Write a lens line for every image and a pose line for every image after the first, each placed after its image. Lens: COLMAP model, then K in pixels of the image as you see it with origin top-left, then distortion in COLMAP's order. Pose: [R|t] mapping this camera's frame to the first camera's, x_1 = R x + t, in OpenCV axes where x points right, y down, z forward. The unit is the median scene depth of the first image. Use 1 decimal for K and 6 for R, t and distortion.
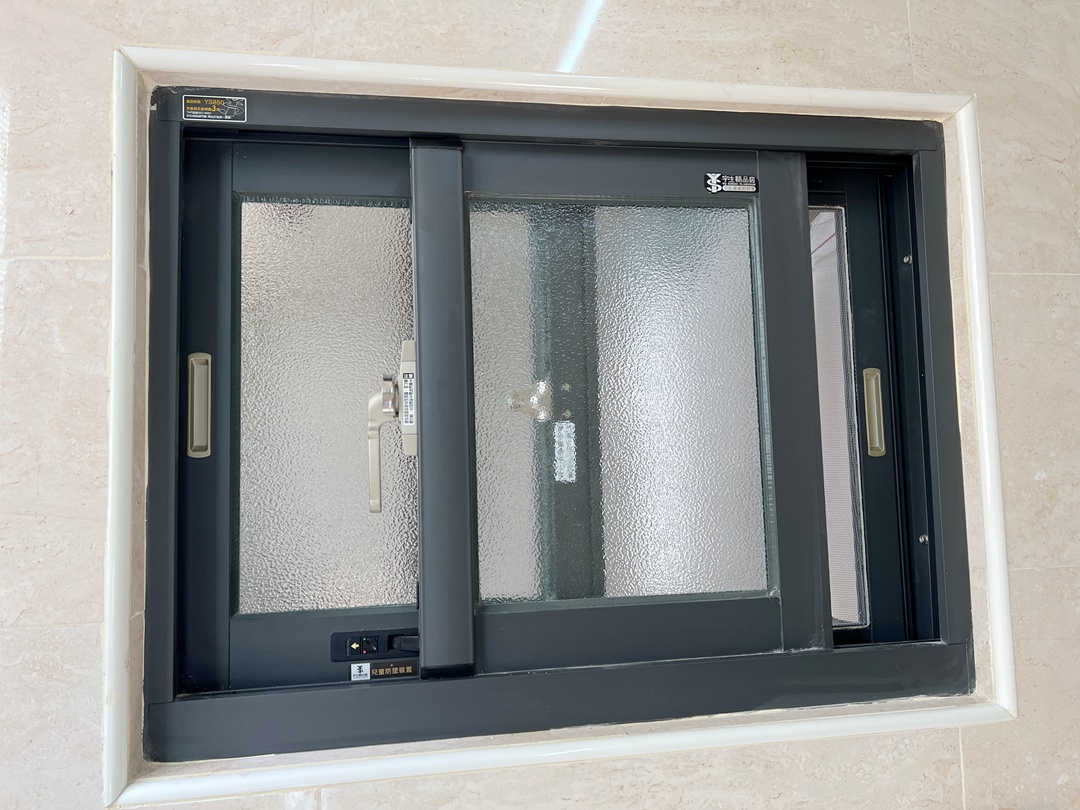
lens RADIAL K [[816.3, 0, 537.9], [0, 816.3, 394.1], [0, 0, 1]] dist [0.068762, -0.078331]
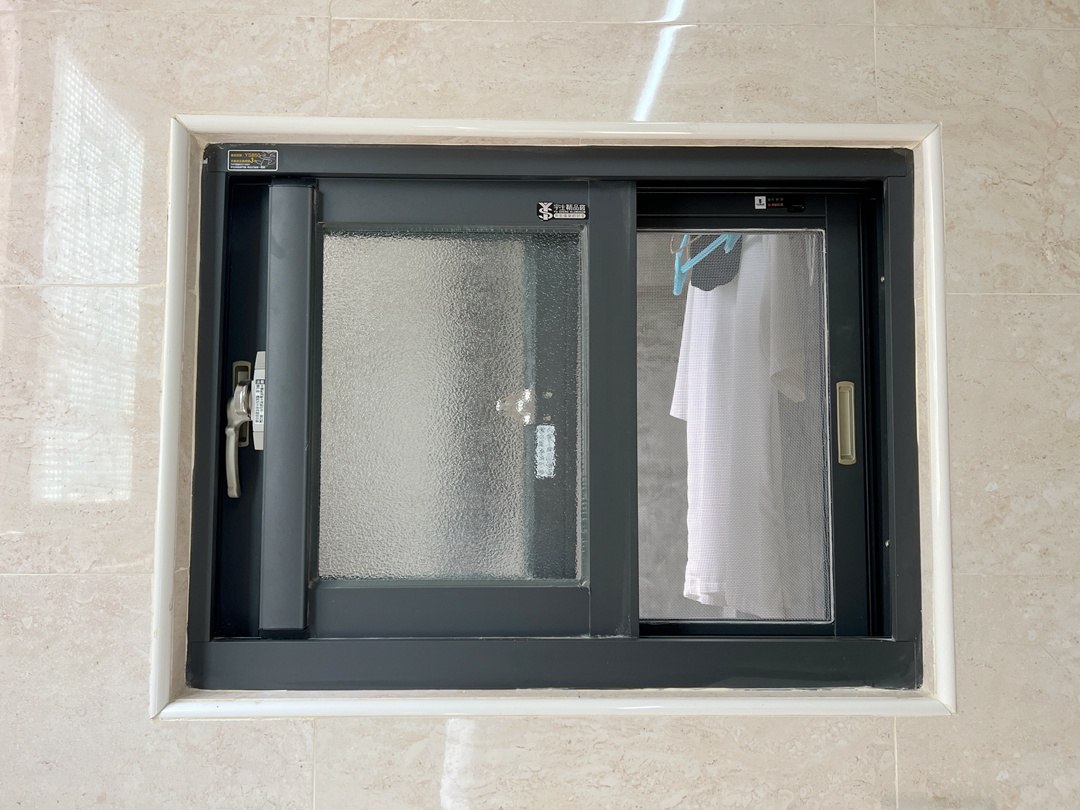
lens RADIAL K [[810.0, 0, 543.8], [0, 810.0, 408.0], [0, 0, 1]] dist [0.051500, -0.057273]
pose [[0.987261, 0.020696, -0.157757, 0.220711], [-0.018567, 0.999716, 0.014960, -0.006904], [0.158021, -0.011840, 0.987365, -0.119207]]
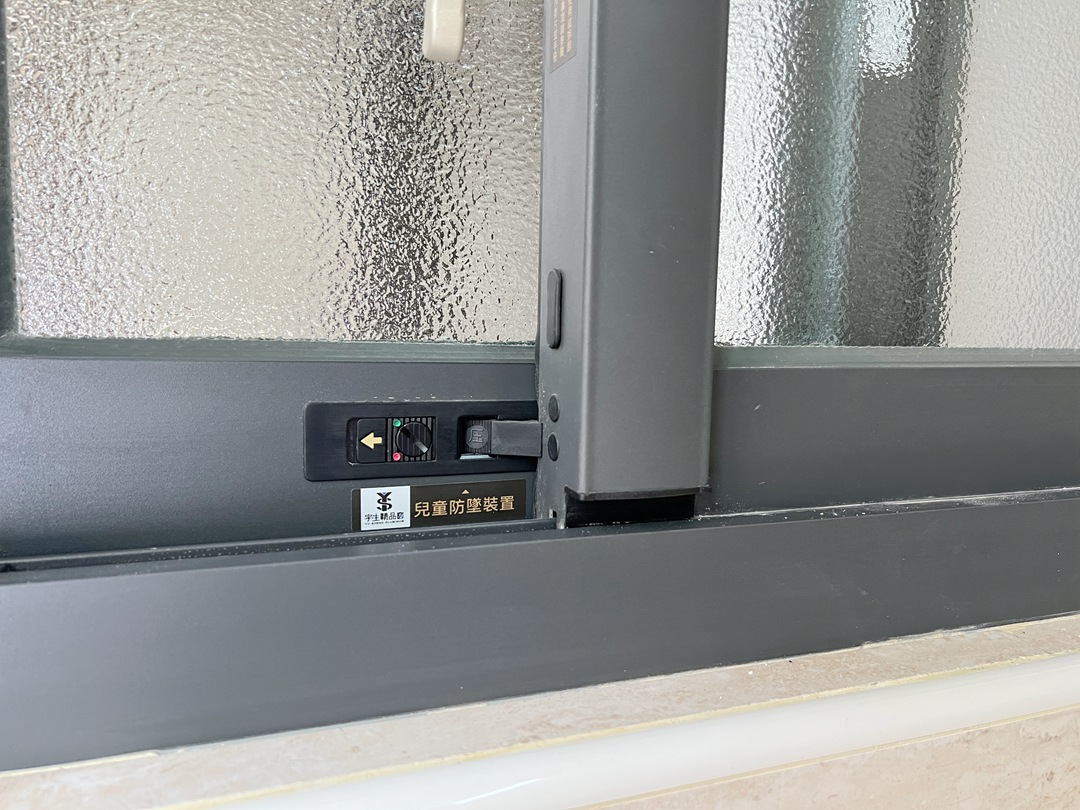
lens RADIAL K [[820.5, 0, 541.3], [0, 820.5, 416.9], [0, 0, 1]] dist [0.062850, -0.068650]
pose [[0.982254, 0.024219, 0.185984, -0.216299], [-0.063706, 0.975754, 0.209393, 0.214543], [-0.176404, -0.217525, 0.959982, 0.639327]]
